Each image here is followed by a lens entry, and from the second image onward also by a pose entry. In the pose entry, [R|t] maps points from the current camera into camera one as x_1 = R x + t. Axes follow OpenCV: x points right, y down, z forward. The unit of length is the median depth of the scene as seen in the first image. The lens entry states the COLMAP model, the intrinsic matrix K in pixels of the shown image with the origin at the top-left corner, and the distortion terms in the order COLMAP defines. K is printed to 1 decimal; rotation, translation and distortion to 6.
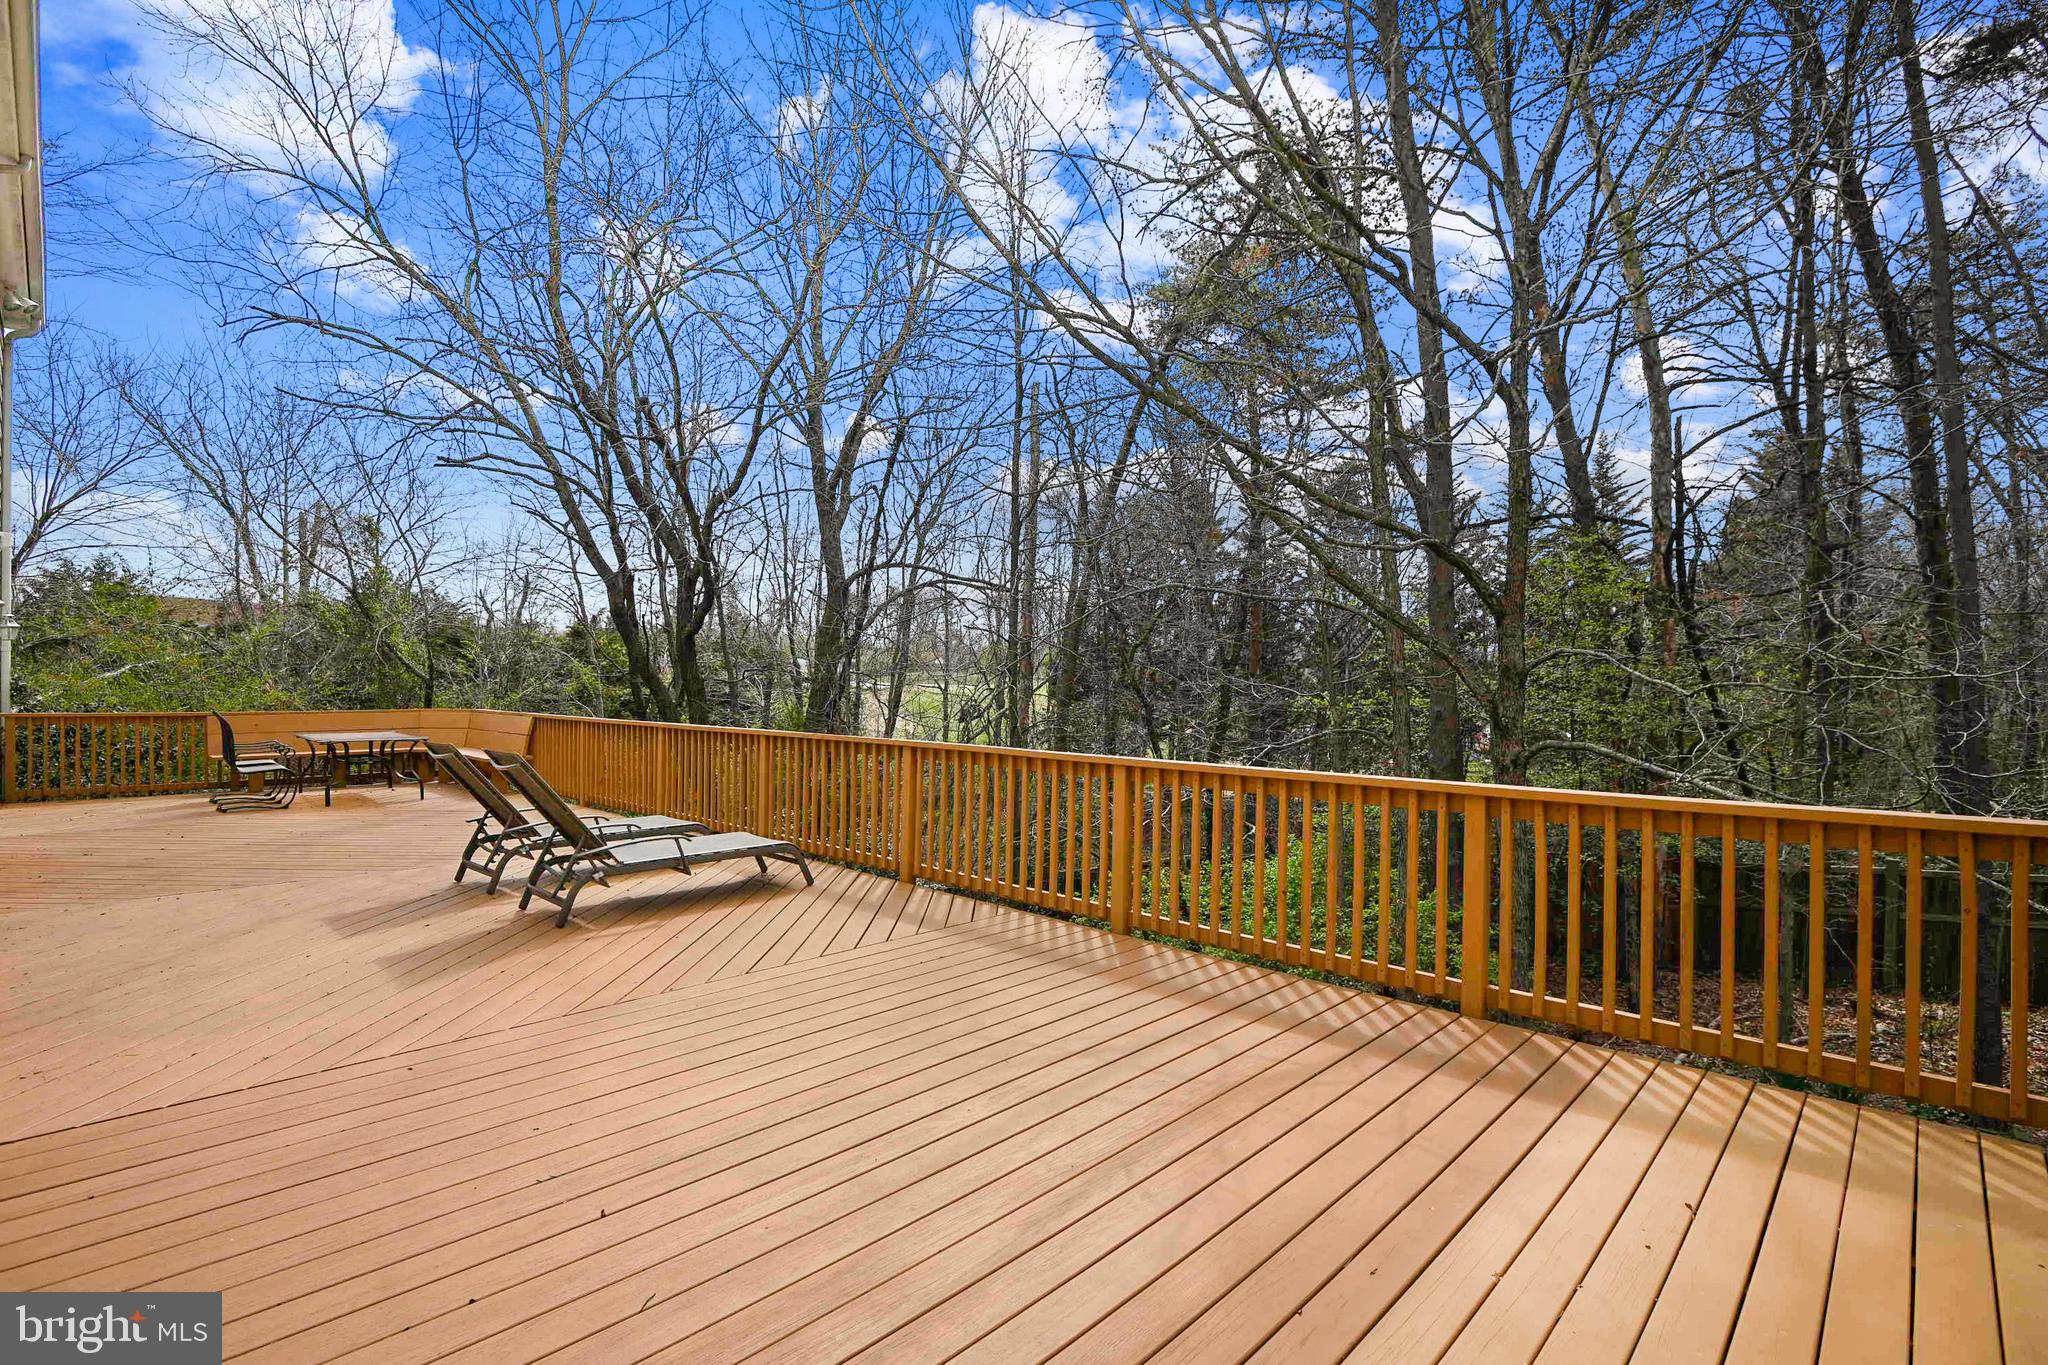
lens RADIAL K [[955.7, 0, 1043.1], [0, 955.7, 681.0], [0, 0, 1]] dist [-0.014443, -0.000579]
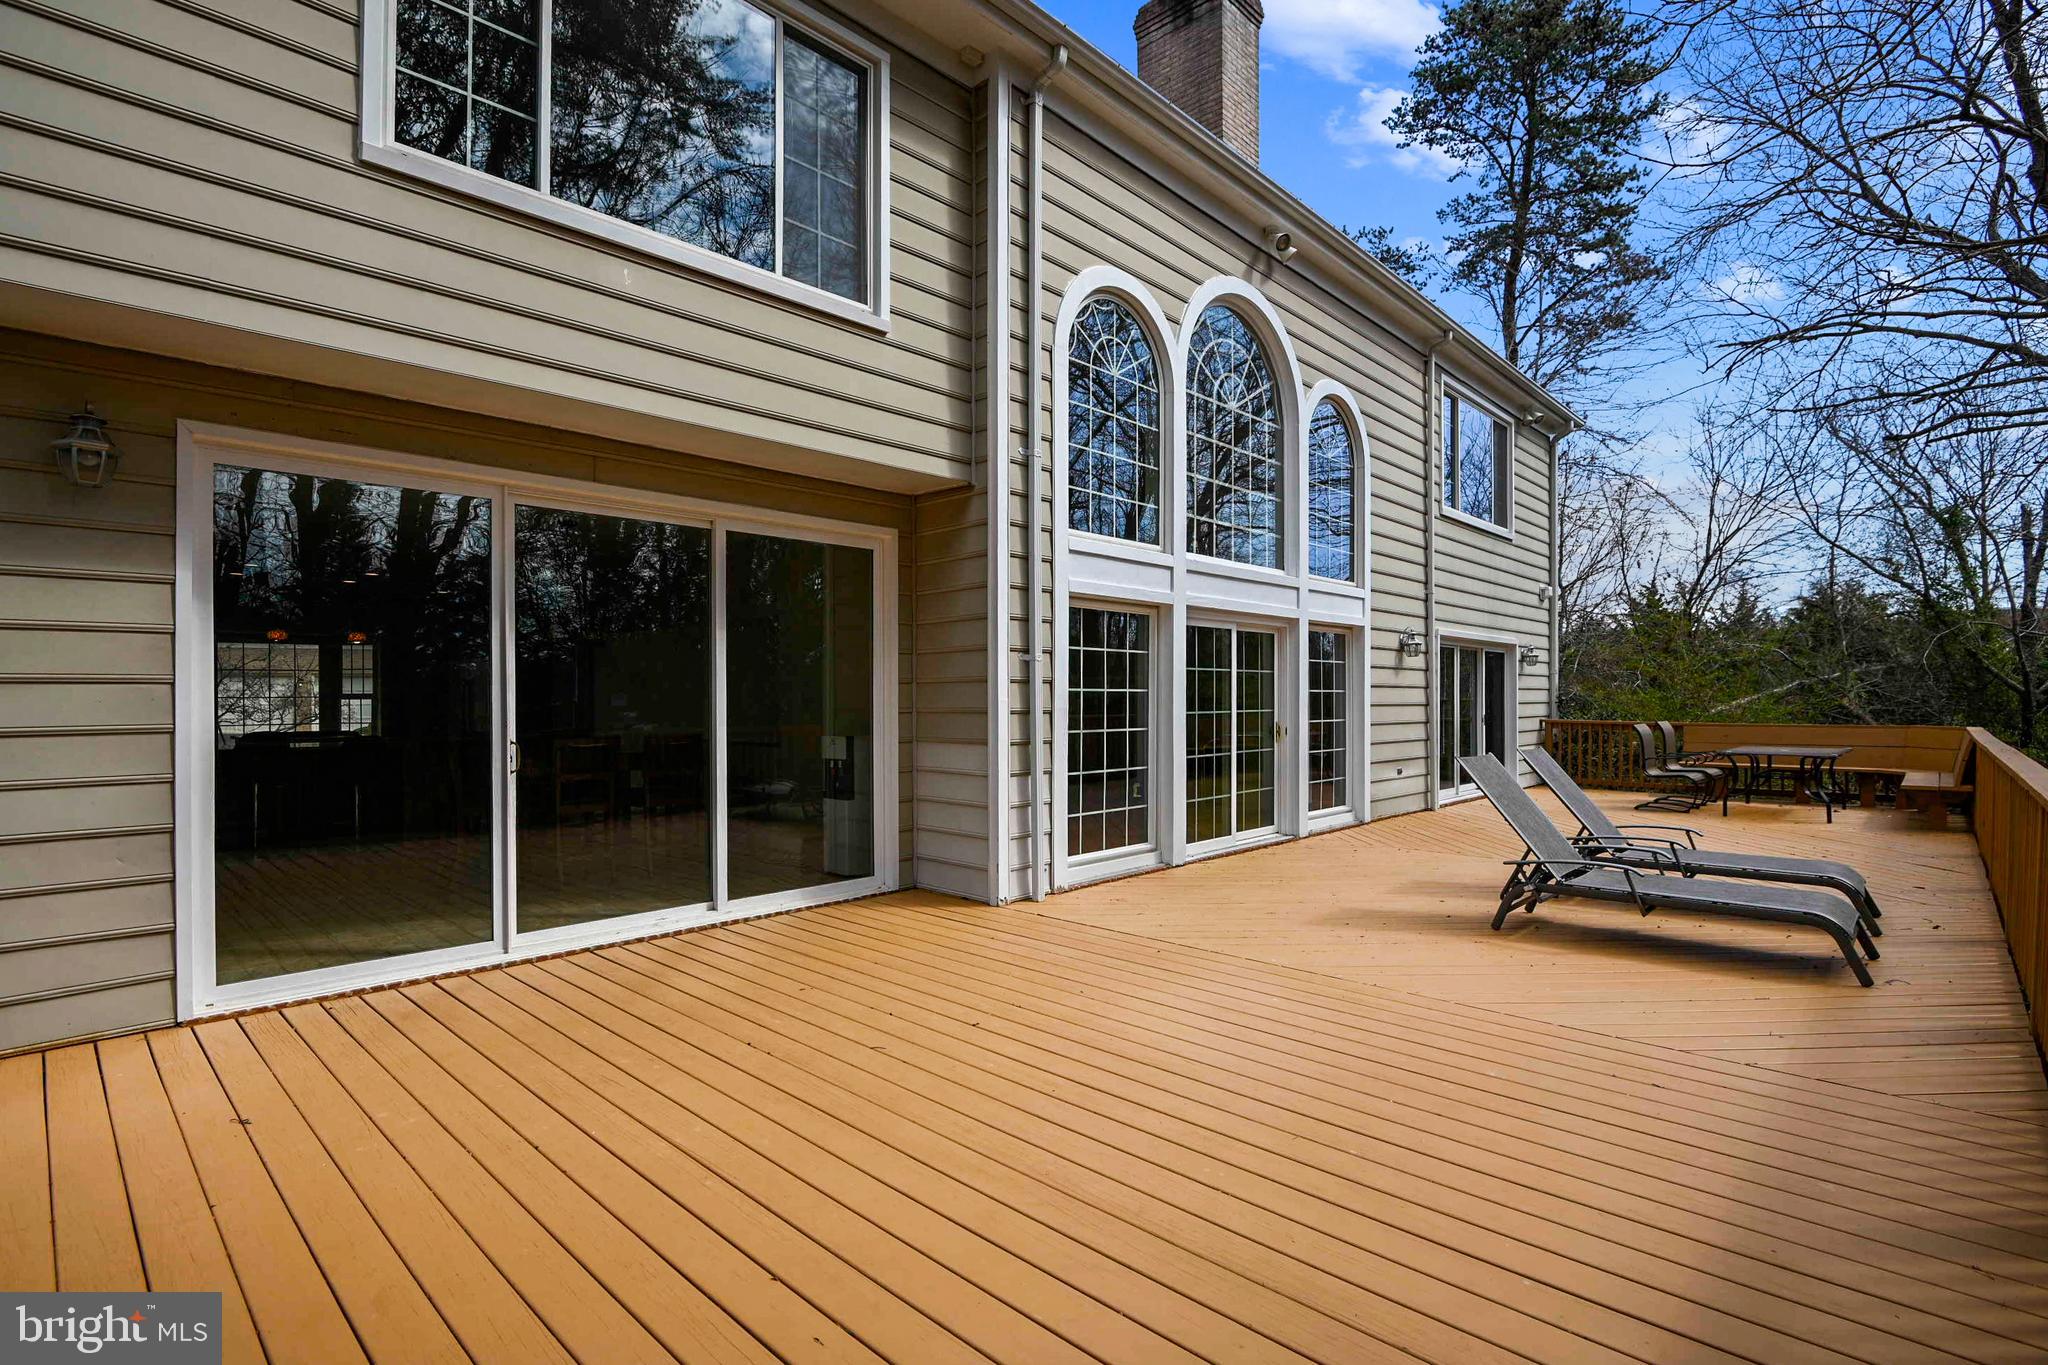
lens RADIAL K [[955.7, 0, 1044.1], [0, 955.7, 689.4], [0, 0, 1]] dist [-0.014443, -0.000579]
pose [[0.022632, -0.009878, -0.999695, 0.253014], [0.001718, 0.999950, -0.009842, 0.004544], [0.999742, -0.001495, 0.022648, 0.242037]]
